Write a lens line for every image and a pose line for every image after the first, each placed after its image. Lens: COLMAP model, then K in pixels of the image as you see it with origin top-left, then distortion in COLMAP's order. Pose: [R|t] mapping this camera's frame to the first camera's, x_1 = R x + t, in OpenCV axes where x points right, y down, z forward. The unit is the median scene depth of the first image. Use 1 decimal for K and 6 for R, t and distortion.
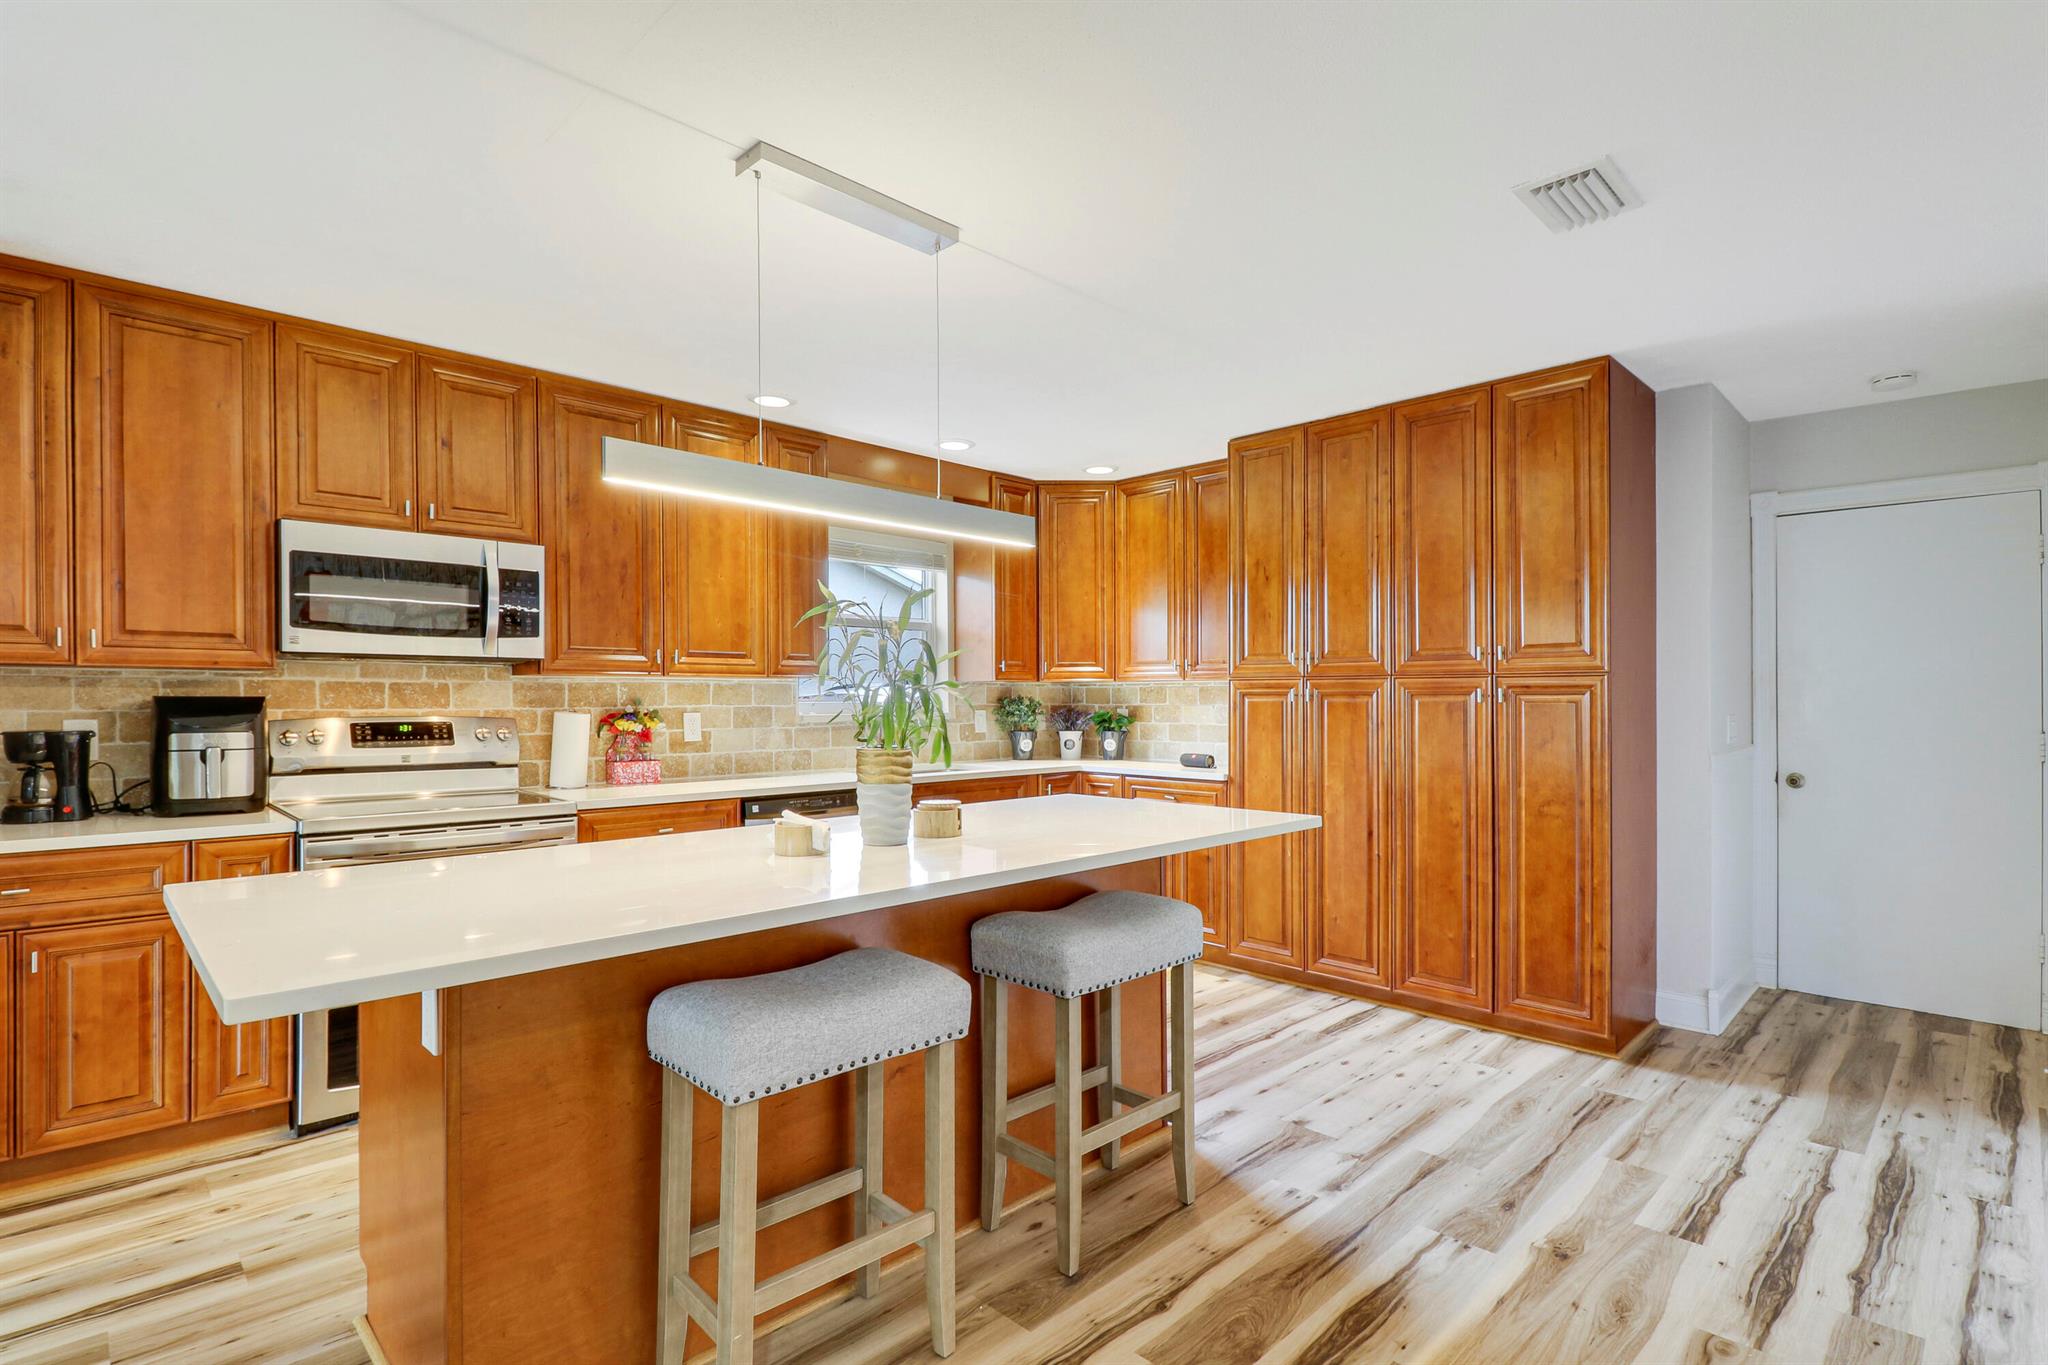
lens RADIAL K [[986.6, 0, 1038.4], [0, 986.6, 726.1], [0, 0, 1]] dist [0.005158, -0.015464]
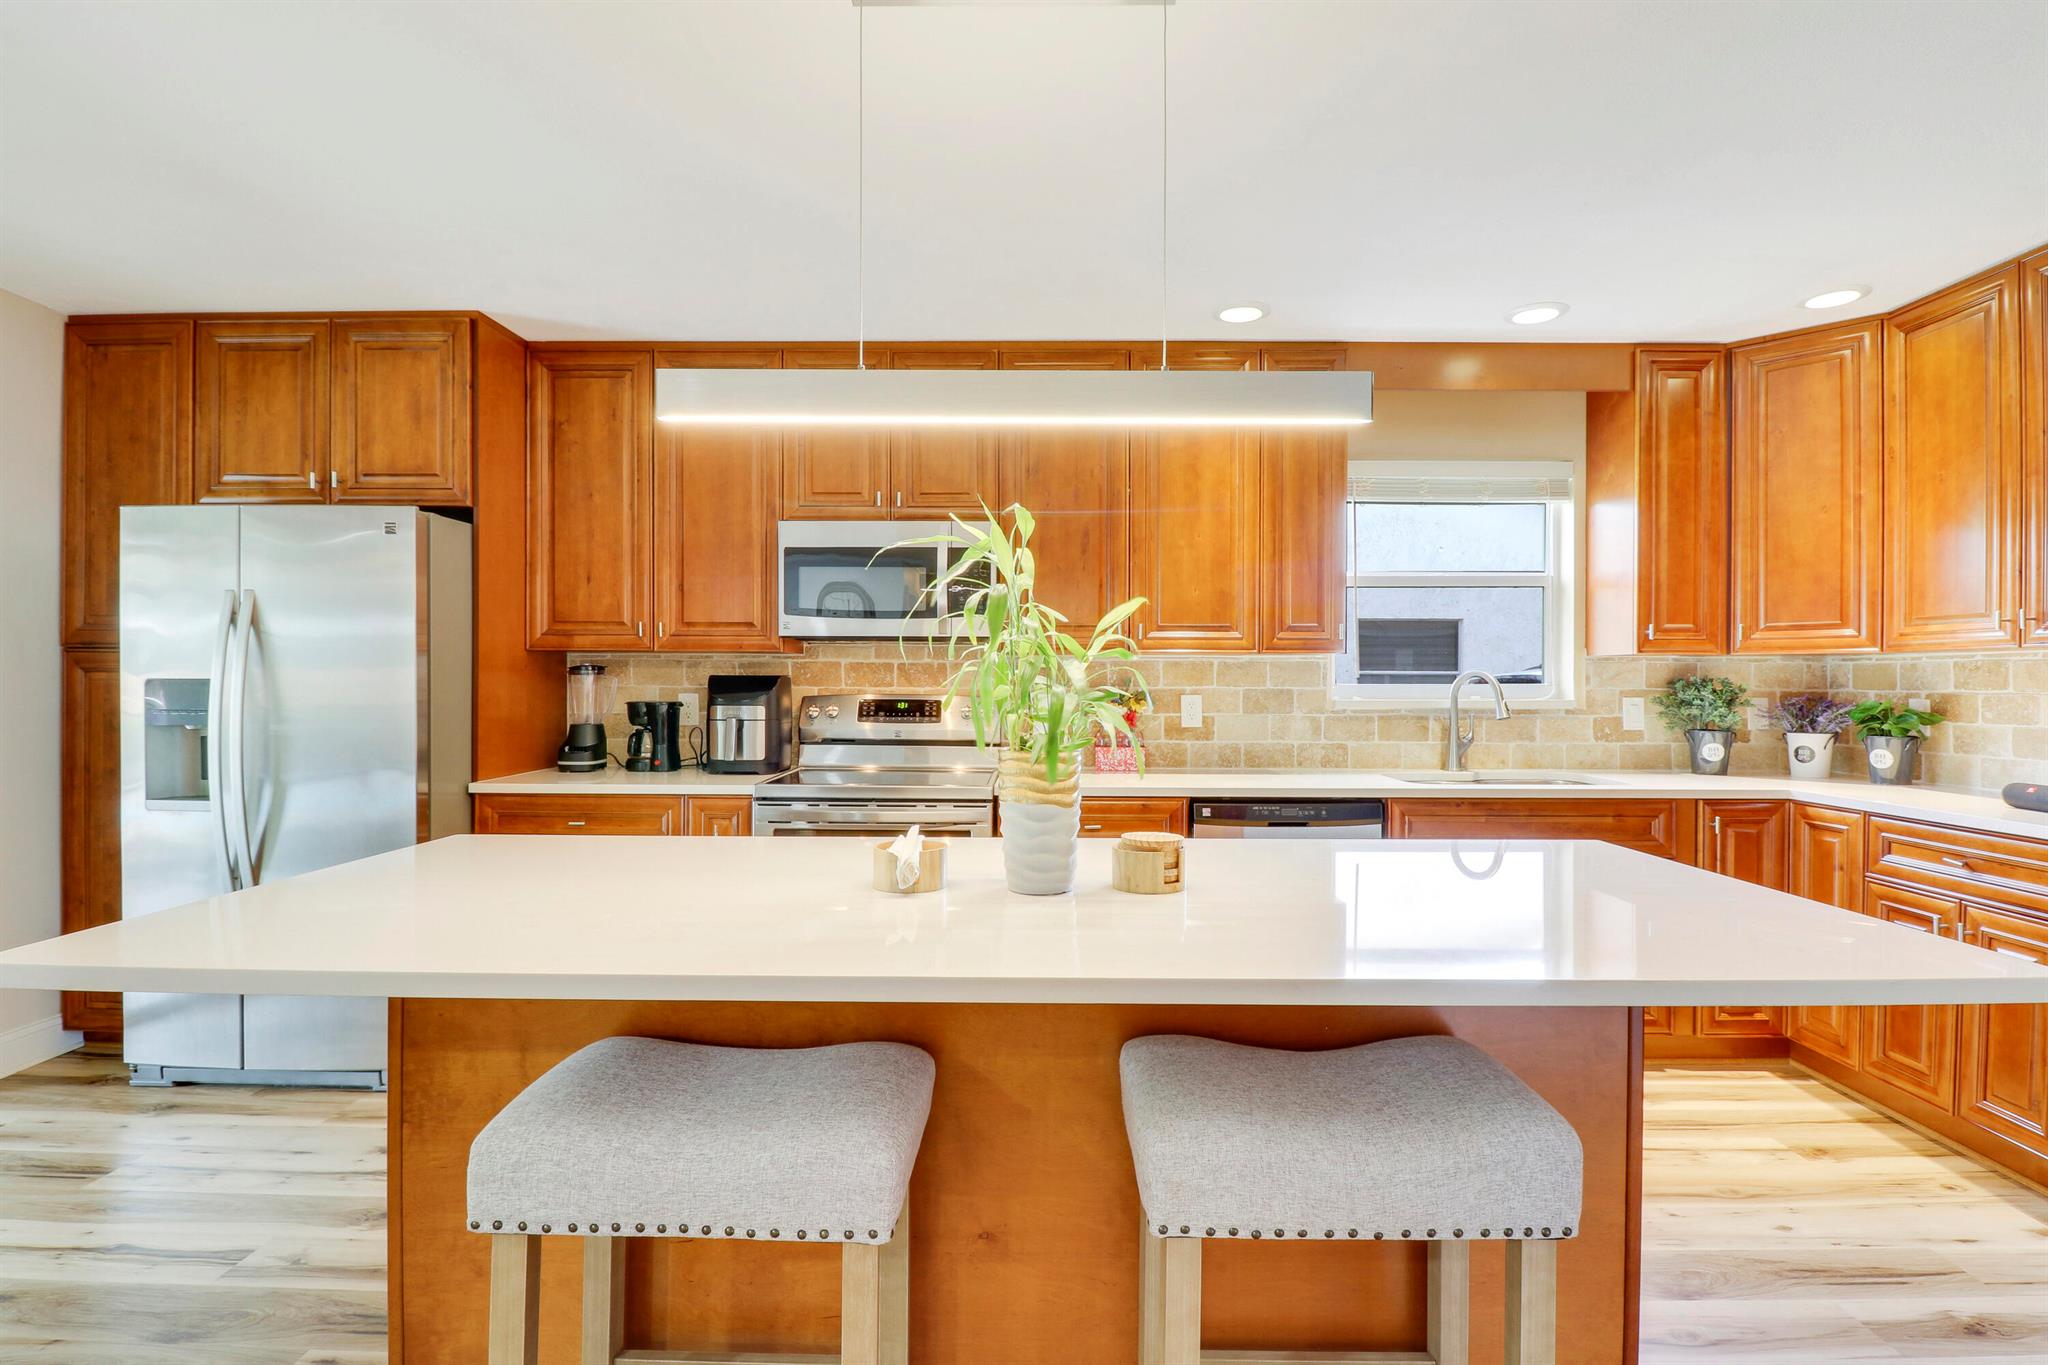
lens RADIAL K [[989.4, 0, 1033.2], [0, 989.4, 684.7], [0, 0, 1]] dist [0.016130, -0.022605]
pose [[0.698252, 0.006033, -0.715827, 0.233369], [-0.023580, 0.999616, -0.014576, -0.008270], [0.715464, 0.027057, 0.698126, 0.361621]]
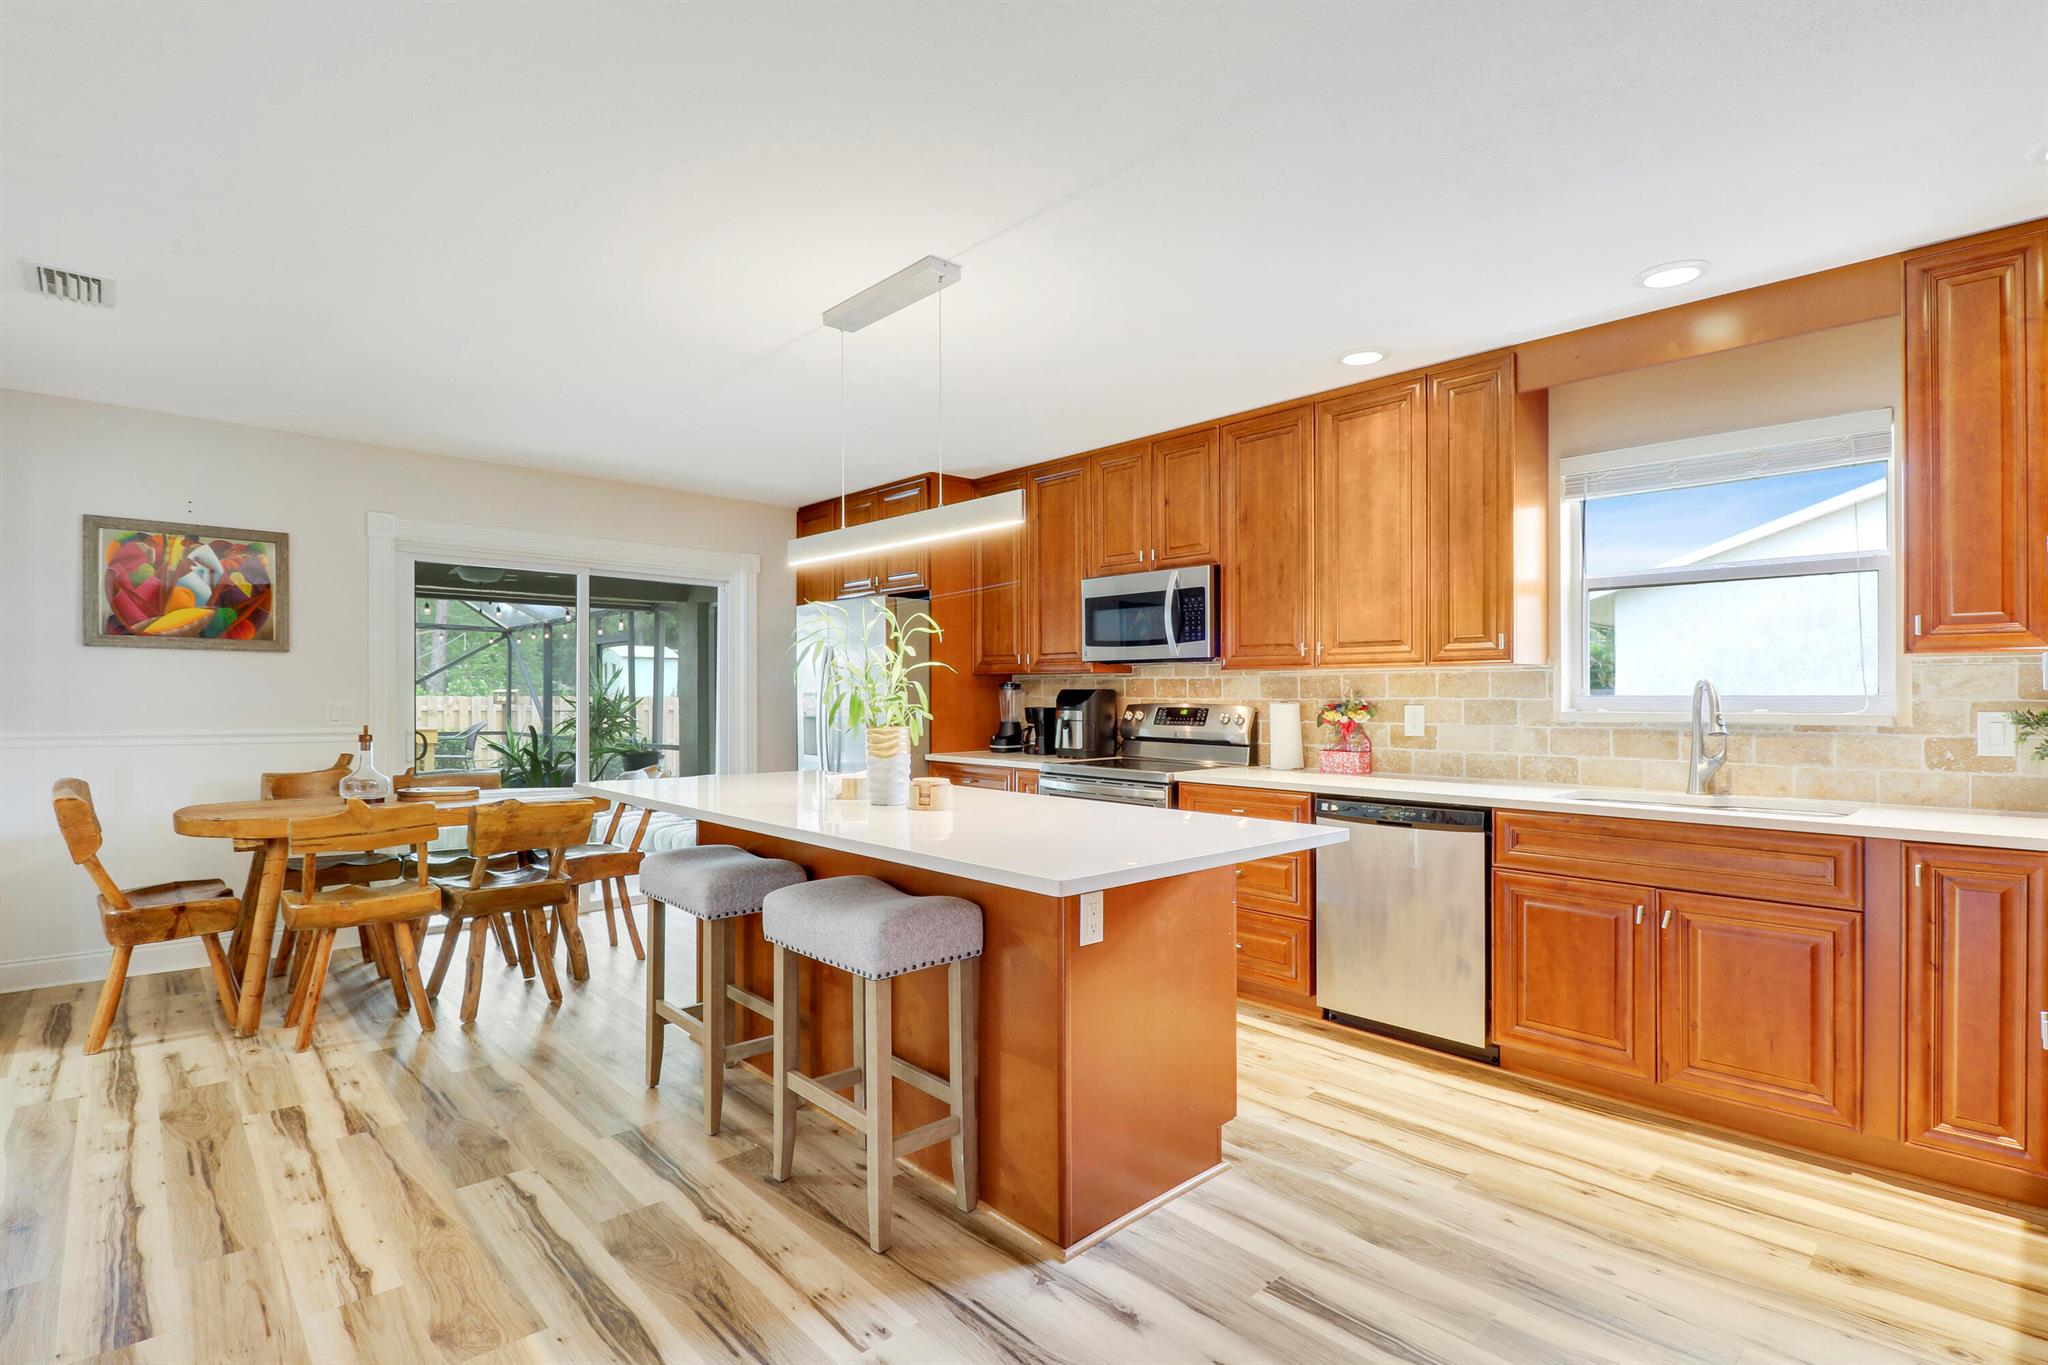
lens RADIAL K [[989.1, 0, 1014.3], [0, 989.1, 724.3], [0, 0, 1]] dist [0.000265, -0.000165]
pose [[-0.044355, 0.031139, -0.998530, 0.761217], [-0.028567, 0.999066, 0.032425, -0.019505], [0.998607, 0.029963, -0.043424, 0.850818]]
